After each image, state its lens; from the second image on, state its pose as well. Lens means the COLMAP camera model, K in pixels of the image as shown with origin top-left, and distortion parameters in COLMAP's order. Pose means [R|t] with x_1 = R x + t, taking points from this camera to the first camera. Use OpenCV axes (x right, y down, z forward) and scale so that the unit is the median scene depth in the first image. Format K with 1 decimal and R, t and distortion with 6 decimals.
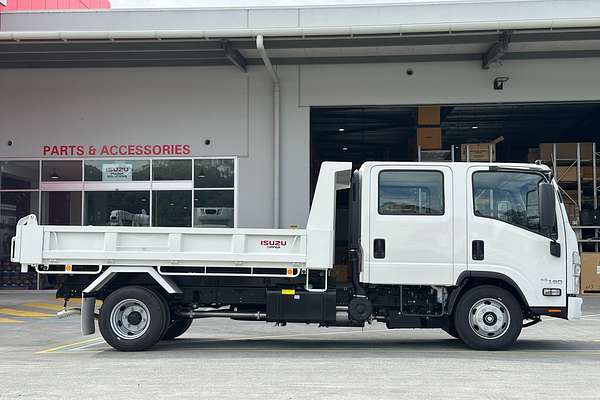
lens RADIAL K [[813.0, 0, 301.4], [0, 813.0, 196.9], [0, 0, 1]] dist [0.133948, 0.000000]
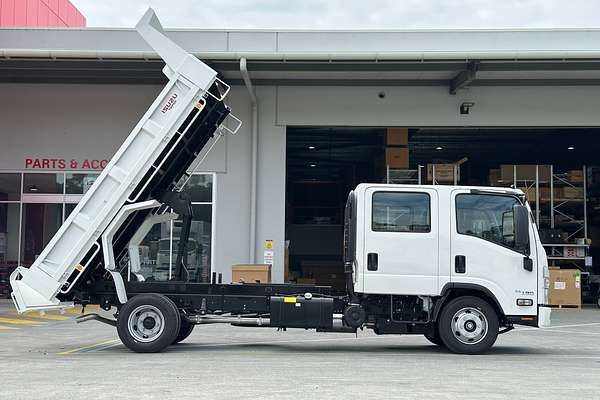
lens RADIAL K [[813.0, 0, 299.5], [0, 813.0, 200.3], [0, 0, 1]] dist [0.133948, 0.000000]
pose [[0.998538, 0.015683, 0.051724, -0.054189], [-0.015002, 0.999796, -0.013514, -0.003393], [-0.051926, 0.012718, 0.998570, -0.091093]]
